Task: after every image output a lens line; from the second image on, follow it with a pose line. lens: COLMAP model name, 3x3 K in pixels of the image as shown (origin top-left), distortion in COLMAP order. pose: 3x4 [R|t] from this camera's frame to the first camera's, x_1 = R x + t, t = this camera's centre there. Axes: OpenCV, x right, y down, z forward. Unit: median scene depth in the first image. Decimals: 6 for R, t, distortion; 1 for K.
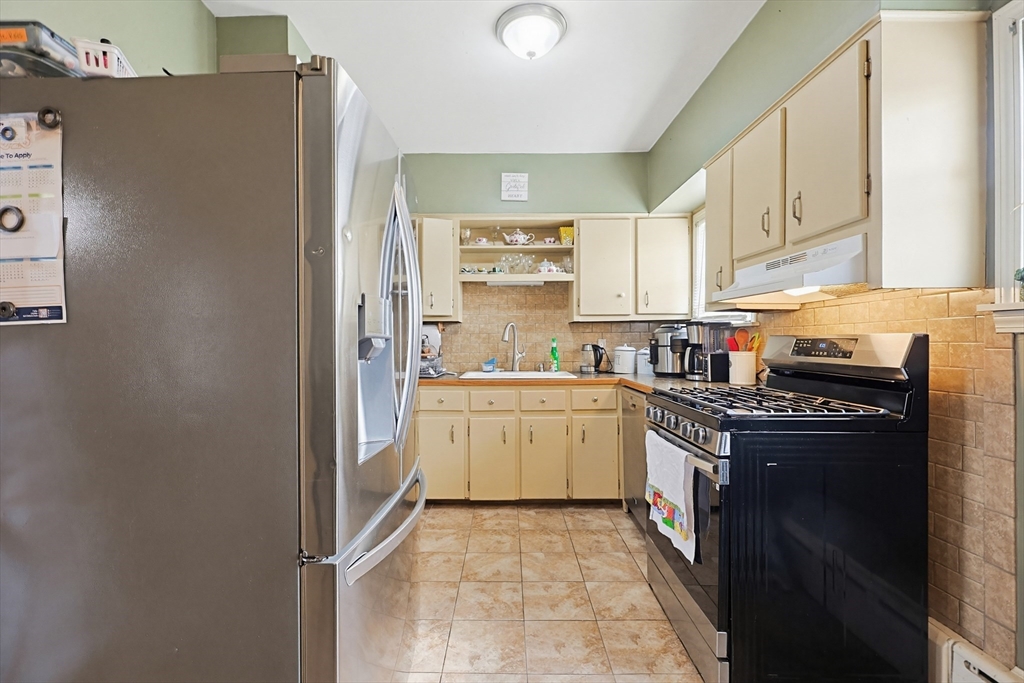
lens RADIAL K [[453.0, 0, 509.2], [0, 453.0, 346.2], [0, 0, 1]] dist [-0.001536, 0.000065]
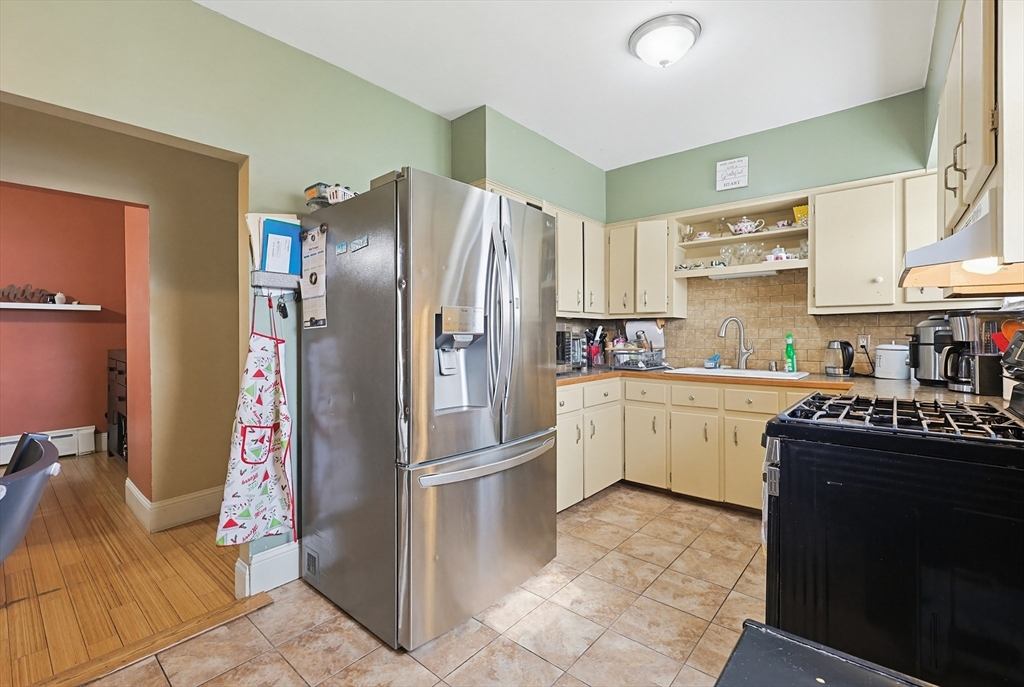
lens RADIAL K [[440.4, 0, 512.0], [0, 440.4, 343.5], [0, 0, 1]] dist [-0.000004, -0.000159]
pose [[0.778137, 0.013303, -0.627953, 0.238259], [-0.010290, 0.999912, 0.008432, -0.000588], [0.628010, -0.000099, 0.778205, -0.006588]]
